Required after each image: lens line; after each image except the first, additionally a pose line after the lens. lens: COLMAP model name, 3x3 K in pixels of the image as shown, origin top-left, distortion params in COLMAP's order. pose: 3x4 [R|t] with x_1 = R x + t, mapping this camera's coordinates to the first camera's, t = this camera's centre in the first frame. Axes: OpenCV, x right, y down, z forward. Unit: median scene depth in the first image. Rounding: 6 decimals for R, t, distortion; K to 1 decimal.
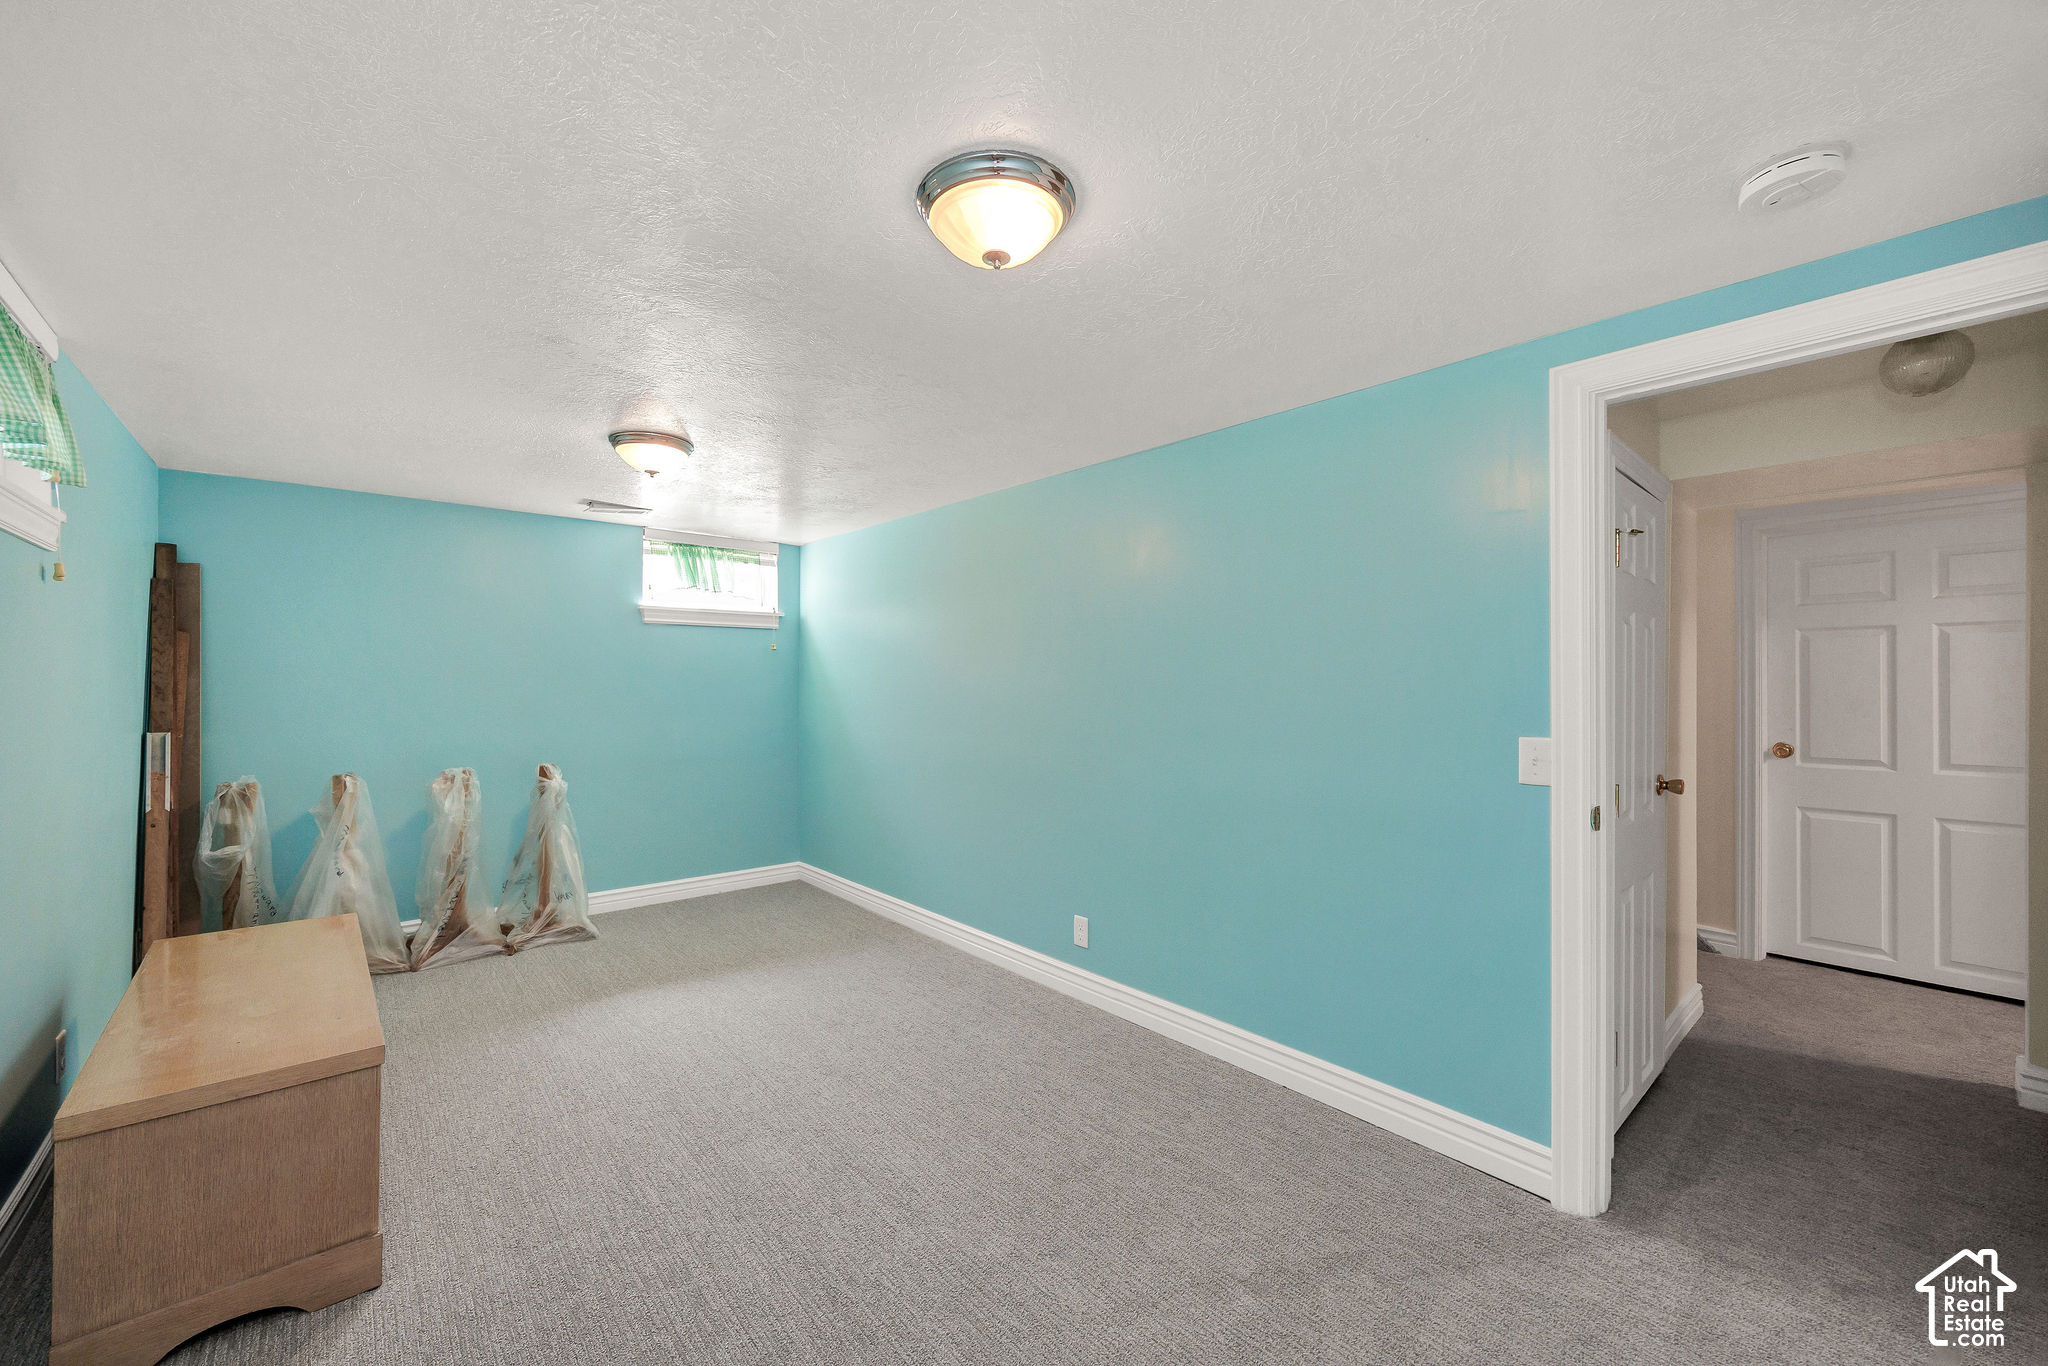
lens RADIAL K [[799.0, 0, 1024.0], [0, 799.0, 683.0], [0, 0, 1]] dist [-0.000292, -0.000151]
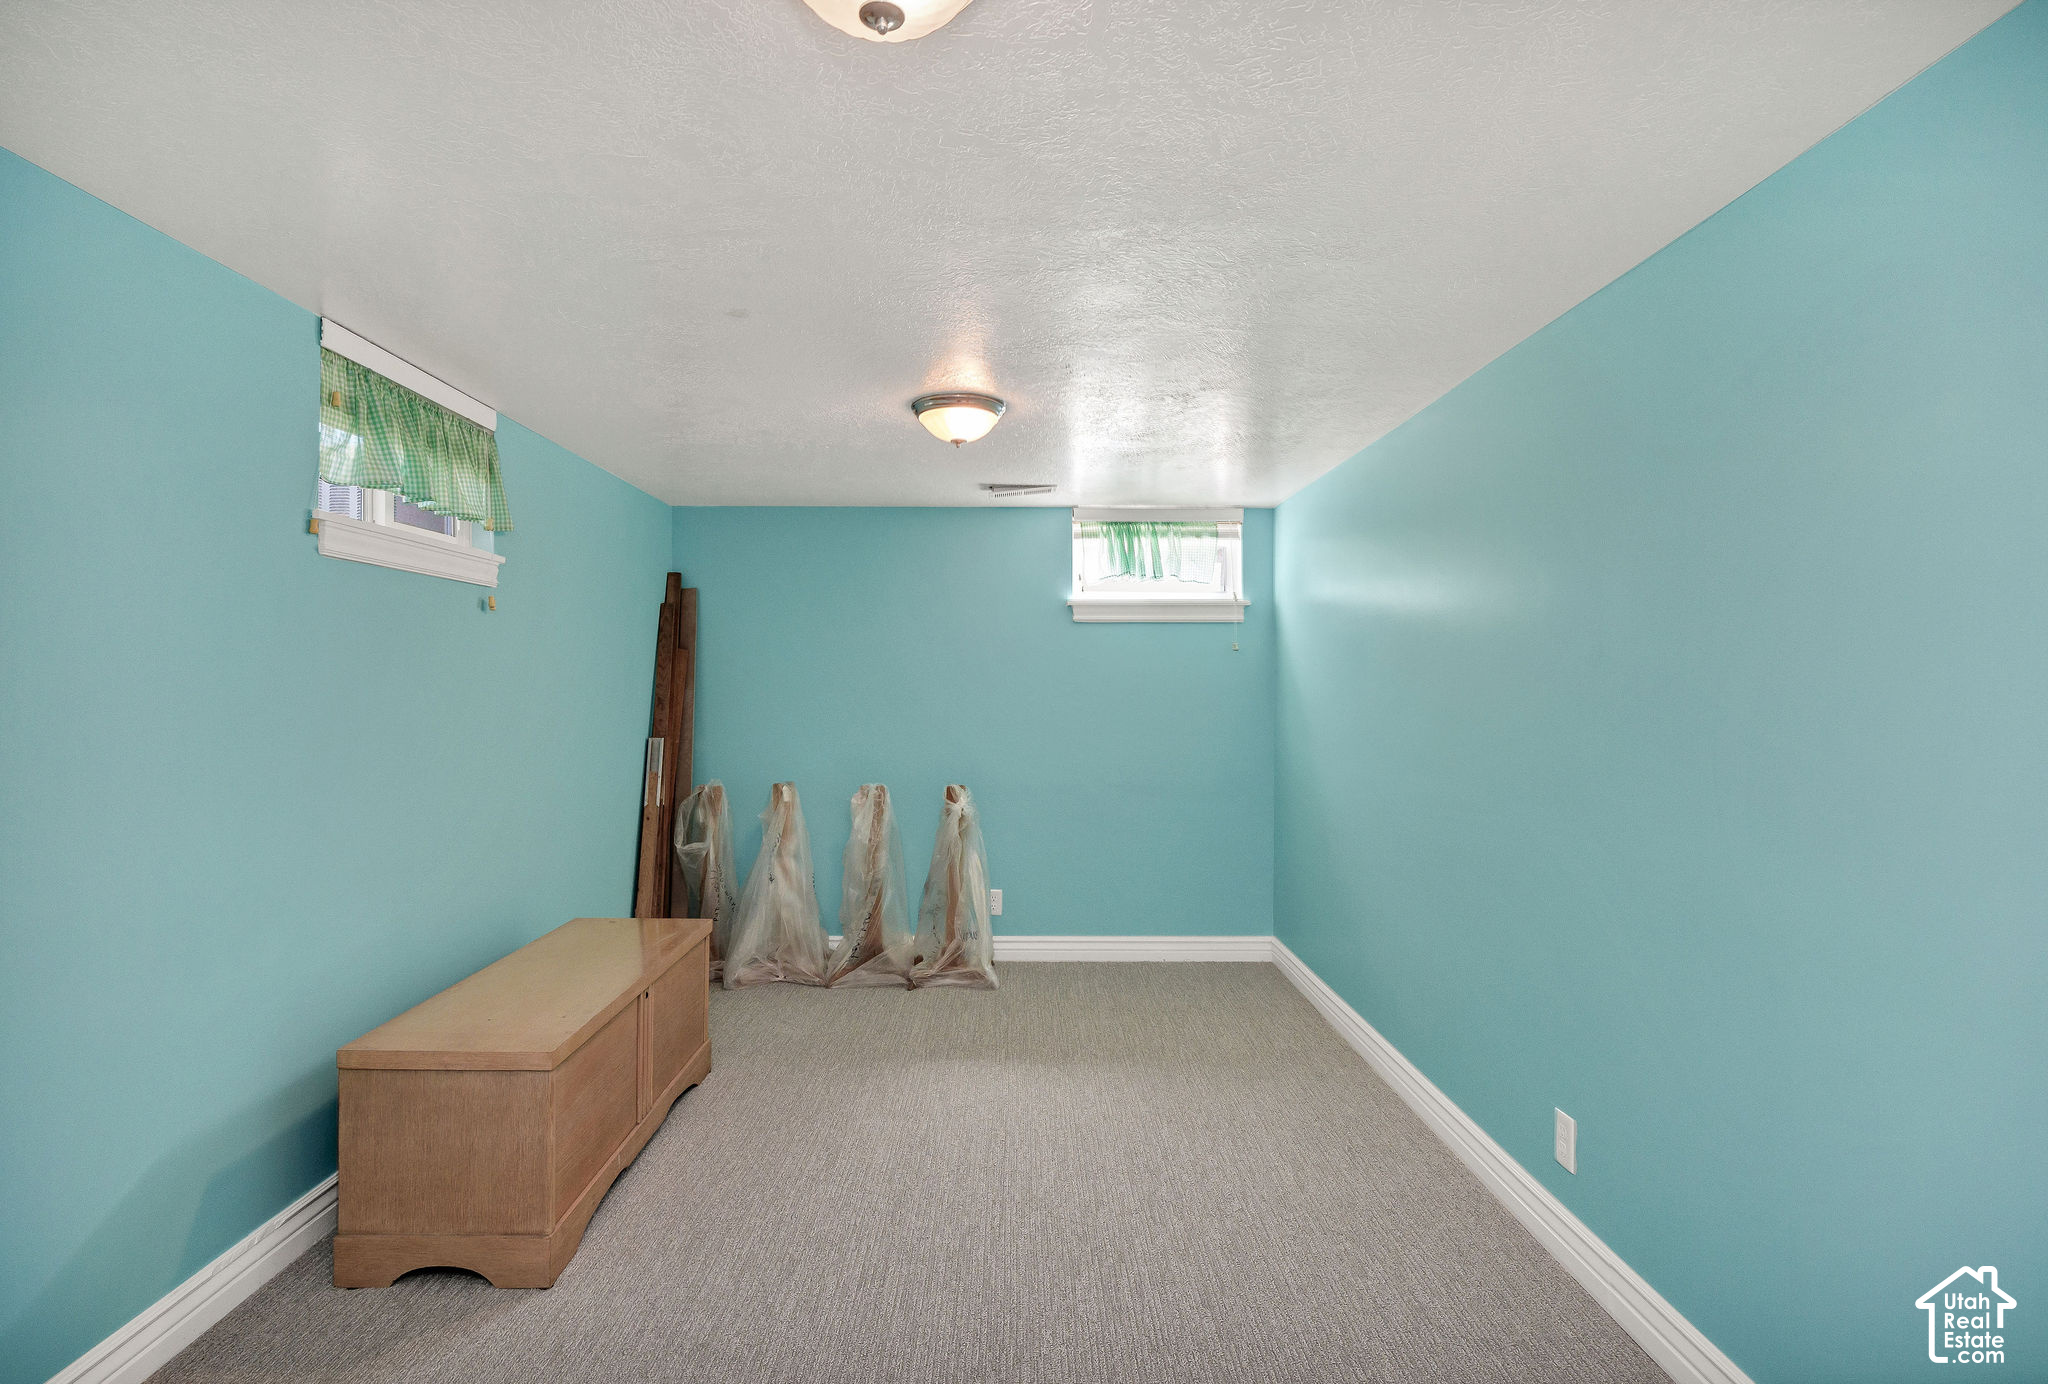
lens RADIAL K [[1032.8, 0, 1024.0], [0, 1032.8, 692.0], [0, 0, 1]] dist [-0.000883, 0.000122]
pose [[0.749931, -0.000970, -0.661515, 0.231668], [0.000902, 0.999999, -0.000444, -0.002061], [0.661515, -0.000264, 0.749932, 0.184310]]
